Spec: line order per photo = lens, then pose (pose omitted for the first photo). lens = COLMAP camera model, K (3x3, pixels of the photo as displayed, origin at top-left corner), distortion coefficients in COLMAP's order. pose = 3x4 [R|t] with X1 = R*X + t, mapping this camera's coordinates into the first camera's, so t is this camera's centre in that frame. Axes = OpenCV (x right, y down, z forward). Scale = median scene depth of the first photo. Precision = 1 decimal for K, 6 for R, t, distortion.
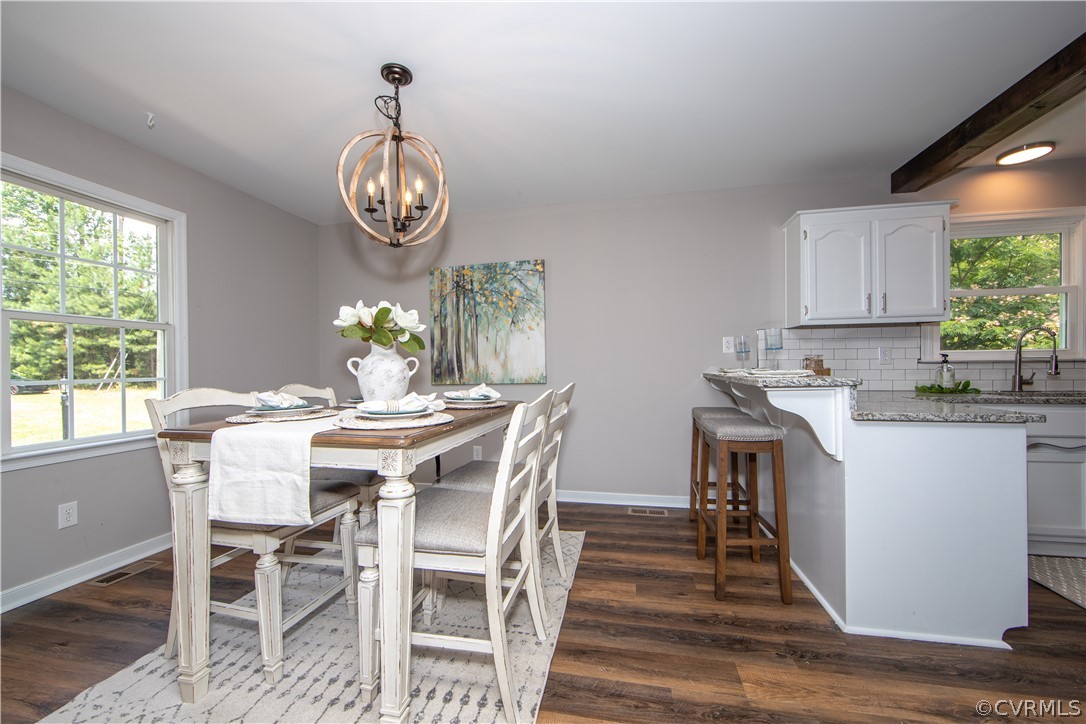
lens RADIAL K [[427.3, 0, 532.4], [0, 427.3, 369.7], [0, 0, 1]] dist [-0.025076, 0.005227]
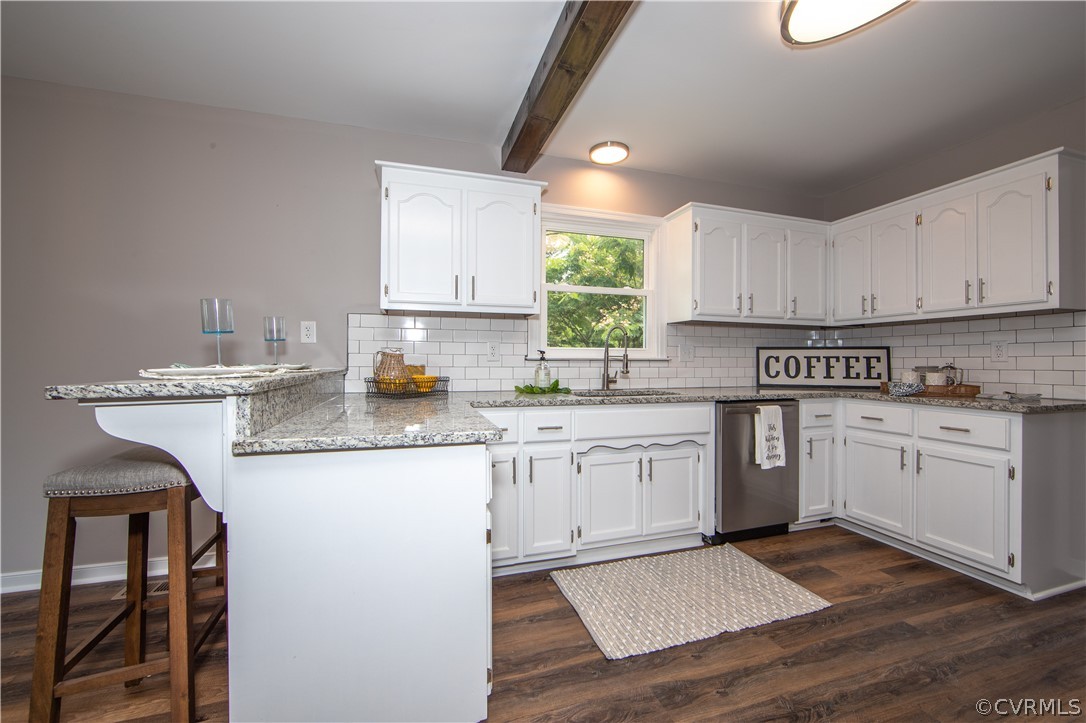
lens RADIAL K [[442.7, 0, 547.6], [0, 442.7, 359.2], [0, 0, 1]] dist [-0.004132, 0.000036]
pose [[0.860761, 0.014795, 0.508794, 0.462646], [-0.008261, 0.999852, -0.015098, -0.003815], [-0.508942, 0.008792, 0.860756, 0.142227]]
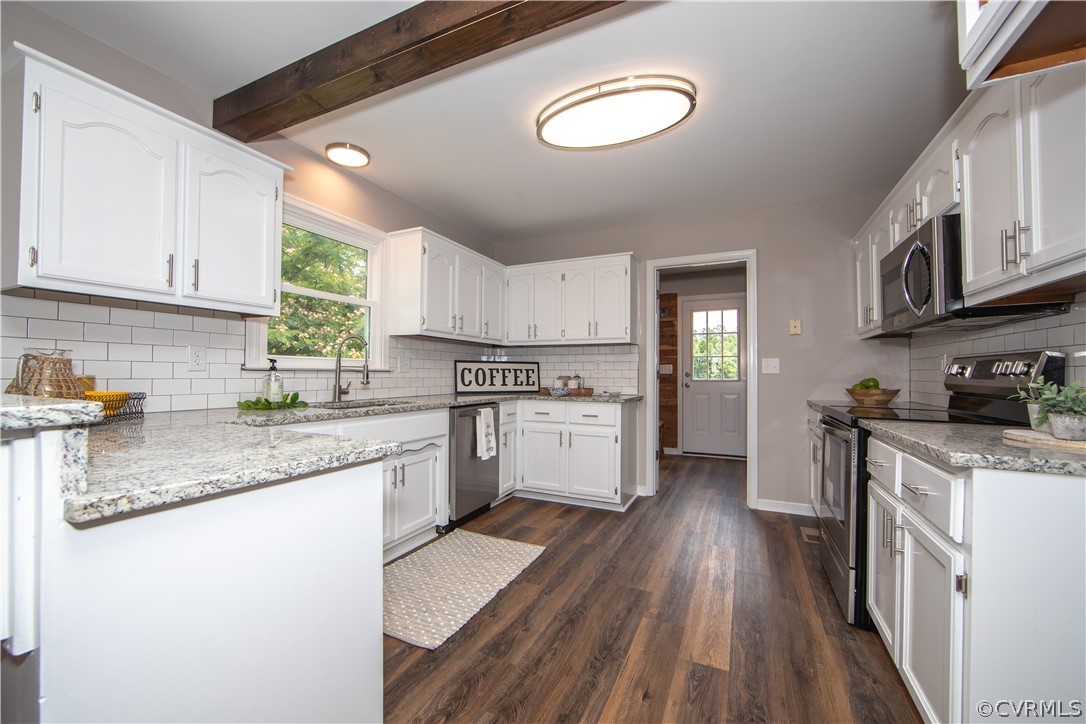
lens RADIAL K [[435.0, 0, 540.9], [0, 435.0, 367.6], [0, 0, 1]] dist [-0.001631, -0.000069]
pose [[0.221214, 0.024876, 0.974908, 0.277562], [-0.002382, 0.999685, -0.024968, -0.001868], [-0.975222, 0.003201, 0.221203, 0.303818]]
